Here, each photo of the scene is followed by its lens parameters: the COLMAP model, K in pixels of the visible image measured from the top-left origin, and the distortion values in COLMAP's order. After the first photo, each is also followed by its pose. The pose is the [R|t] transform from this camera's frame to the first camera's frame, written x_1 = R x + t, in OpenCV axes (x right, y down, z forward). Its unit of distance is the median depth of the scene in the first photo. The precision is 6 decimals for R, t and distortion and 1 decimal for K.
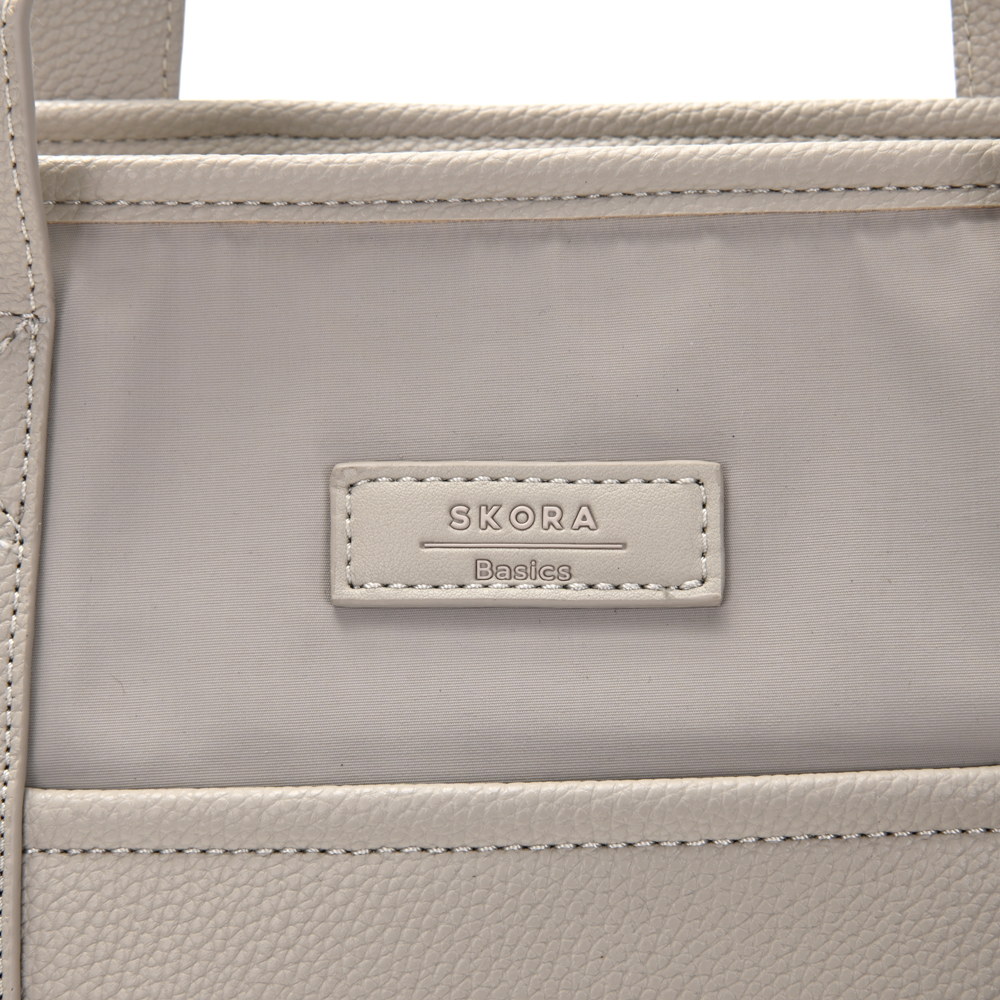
lens RADIAL K [[2886.0, 0, 500.0], [0, 2886.0, 500.0], [0, 0, 1]] dist [0.025710, -3.090378]
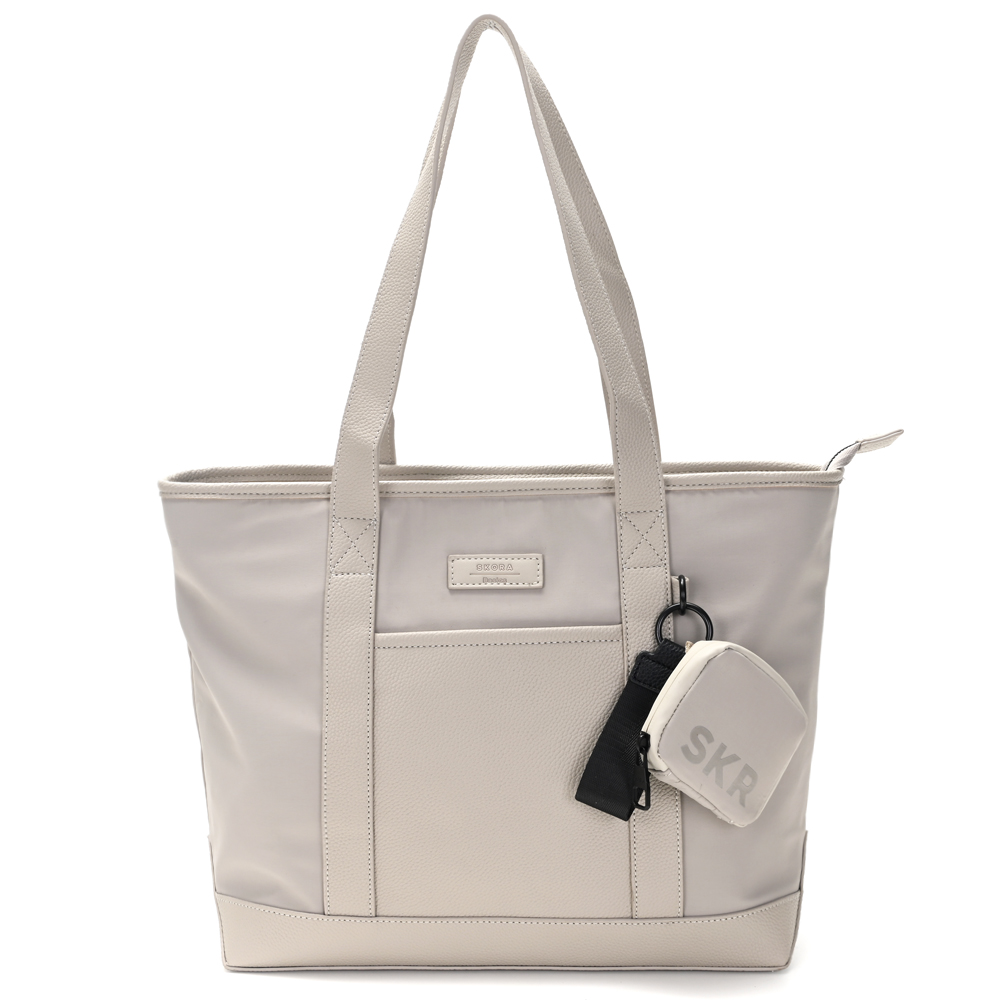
lens RADIAL K [[1870.0, 0, 500.0], [0, 1870.0, 500.0], [0, 0, 1]] dist [-0.079106, -0.099774]
pose [[0.999957, -0.001403, 0.009188, -0.008899], [0.002309, 0.995048, -0.099371, 0.175816], [-0.009003, 0.099388, 0.995008, -1.677247]]
